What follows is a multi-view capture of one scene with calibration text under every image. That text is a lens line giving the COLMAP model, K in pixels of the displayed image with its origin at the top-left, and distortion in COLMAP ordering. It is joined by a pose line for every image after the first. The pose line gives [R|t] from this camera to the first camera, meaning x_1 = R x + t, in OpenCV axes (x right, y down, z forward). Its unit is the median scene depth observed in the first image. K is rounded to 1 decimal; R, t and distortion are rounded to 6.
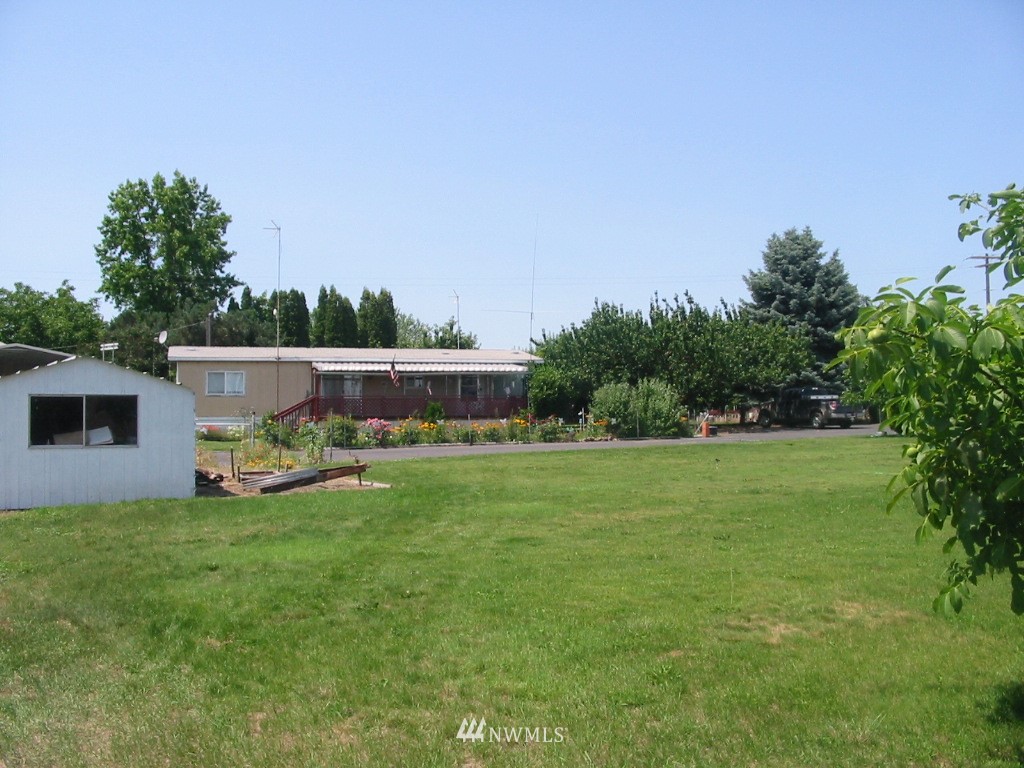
lens RADIAL K [[1060.5, 0, 512.0], [0, 1060.5, 384.0], [0, 0, 1]] dist [-0.175968, 0.194981]
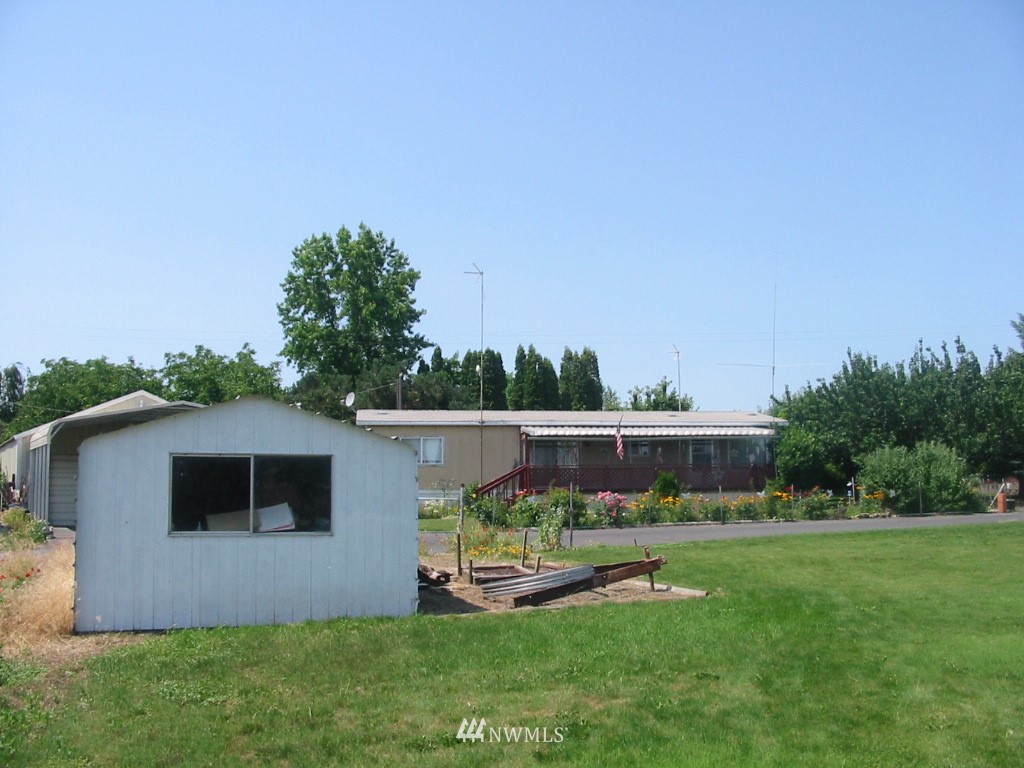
lens RADIAL K [[1060.5, 0, 512.0], [0, 1060.5, 384.0], [0, 0, 1]] dist [-0.175968, 0.194981]
pose [[0.986592, -0.014855, -0.162529, -0.053622], [0.003611, 0.997592, -0.069256, 0.004687], [0.163166, 0.067740, 0.984270, 0.139143]]
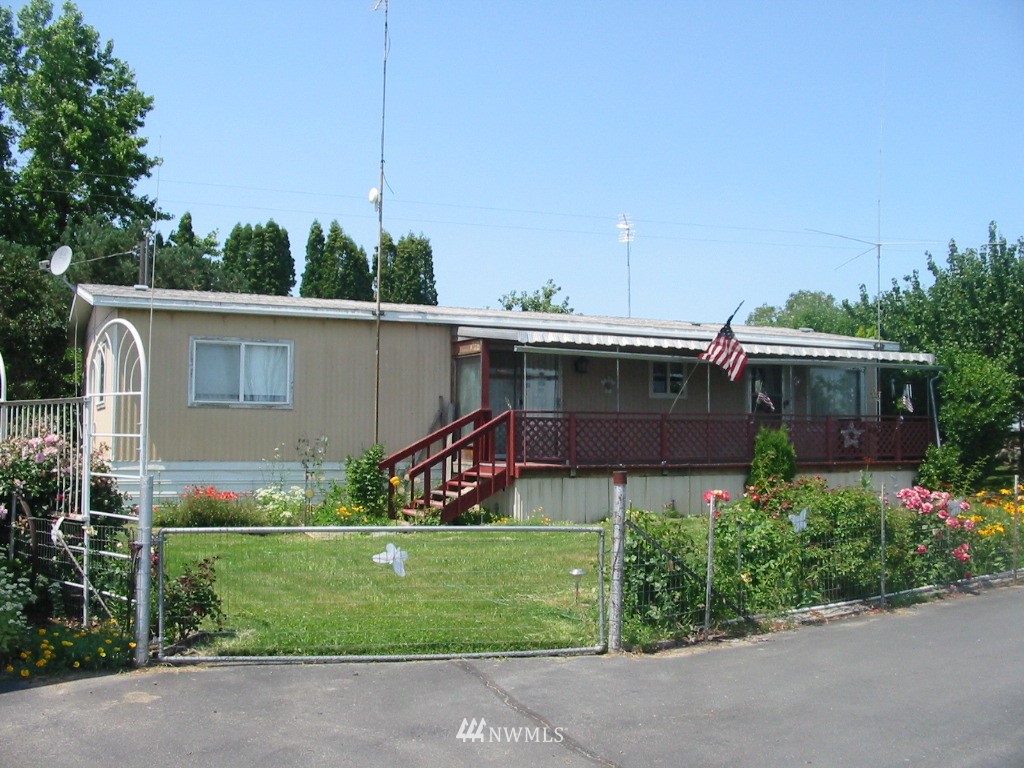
lens RADIAL K [[1060.5, 0, 512.0], [0, 1060.5, 384.0], [0, 0, 1]] dist [-0.175968, 0.194981]
pose [[0.987614, 0.022234, 0.155322, -0.223404], [-0.018789, 0.999545, -0.023612, 0.010091], [-0.155776, 0.020401, 0.987582, 0.576052]]
